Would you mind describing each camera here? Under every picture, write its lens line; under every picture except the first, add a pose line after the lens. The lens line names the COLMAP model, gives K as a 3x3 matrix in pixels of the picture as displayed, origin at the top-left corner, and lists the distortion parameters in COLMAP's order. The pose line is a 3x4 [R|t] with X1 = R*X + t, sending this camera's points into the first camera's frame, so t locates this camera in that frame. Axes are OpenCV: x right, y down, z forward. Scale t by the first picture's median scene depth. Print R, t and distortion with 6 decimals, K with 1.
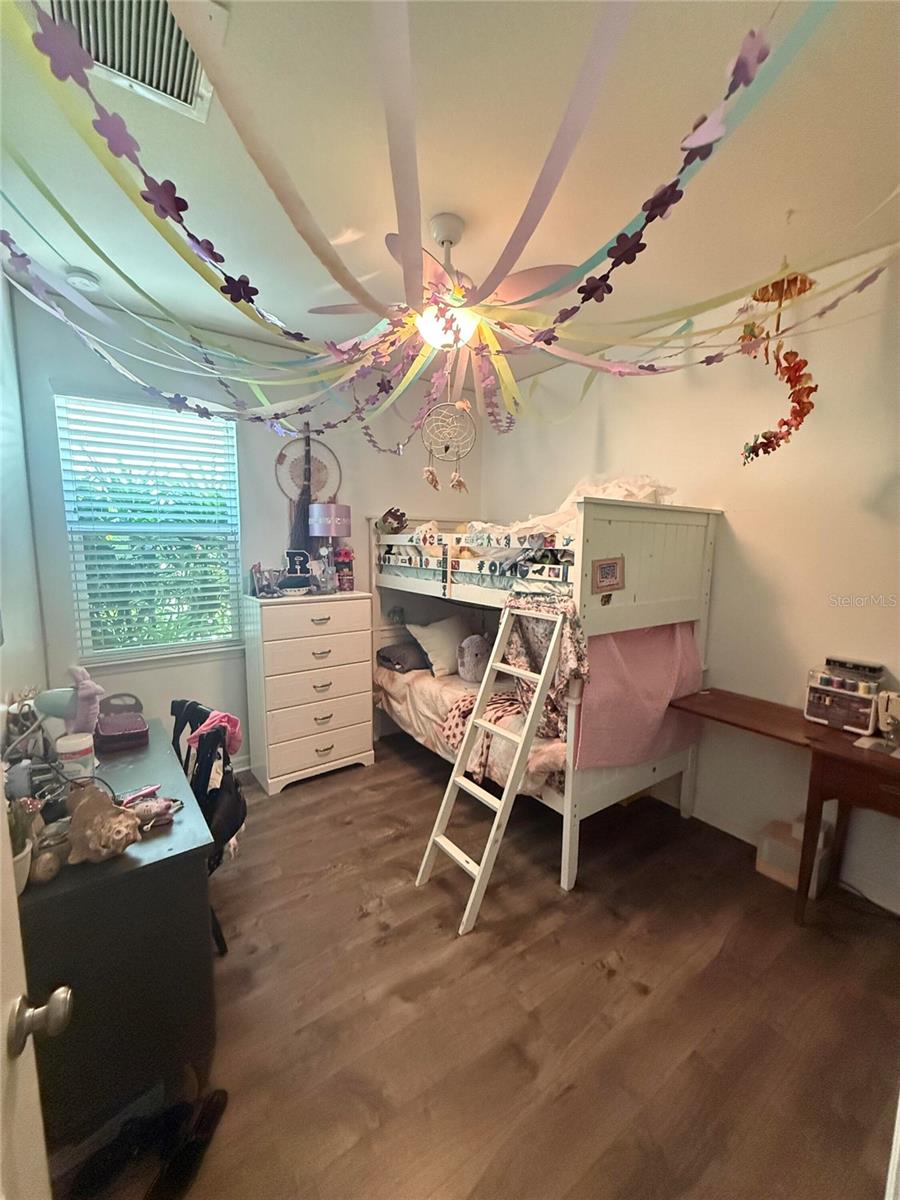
lens RADIAL K [[476.0, 0, 453.3], [0, 476.0, 597.6], [0, 0, 1]] dist [-0.001744, 0.000251]
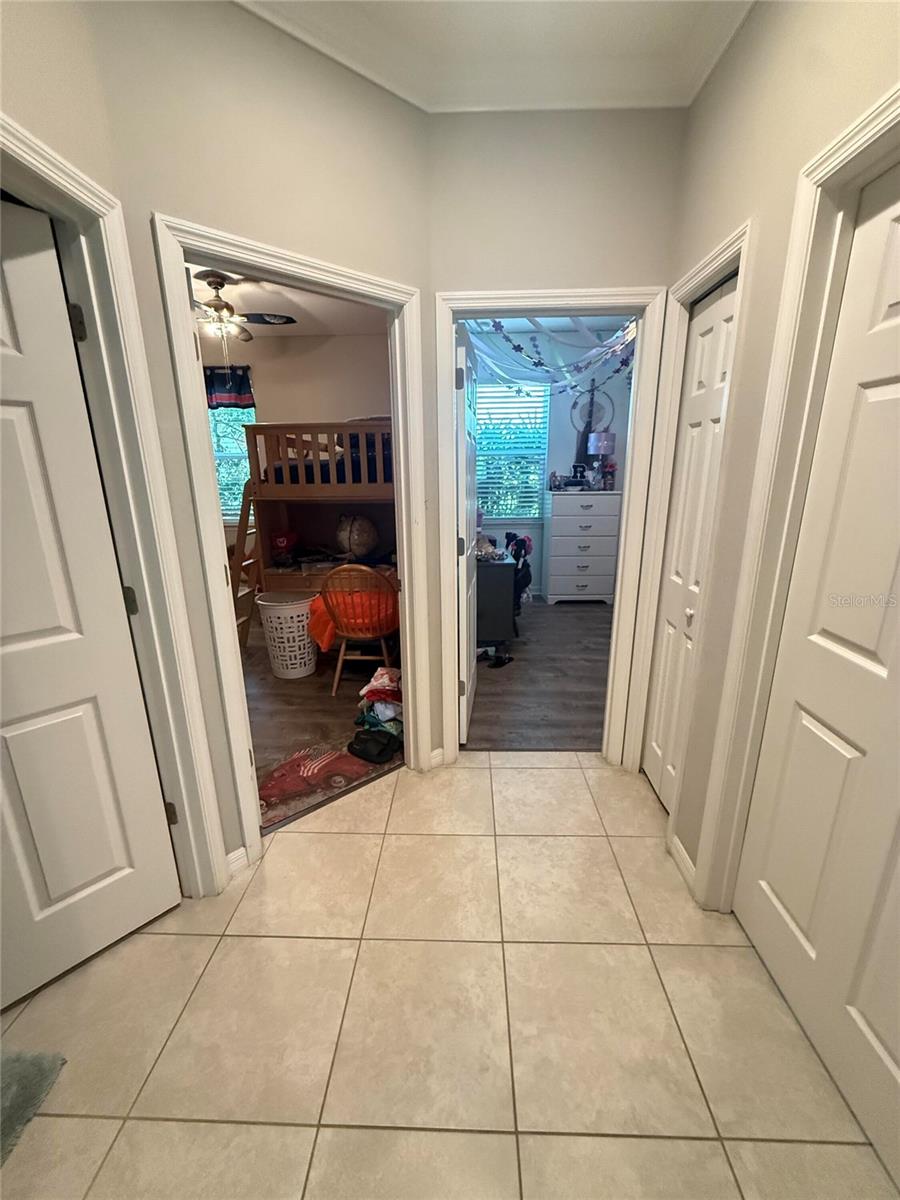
lens RADIAL K [[476.0, 0, 452.1], [0, 476.0, 600.8], [0, 0, 1]] dist [-0.001744, 0.000251]
pose [[0.796086, 0.140509, -0.588647, 0.345659], [-0.060103, 0.986221, 0.154126, 0.136340], [0.602192, -0.087318, 0.793562, -0.580489]]
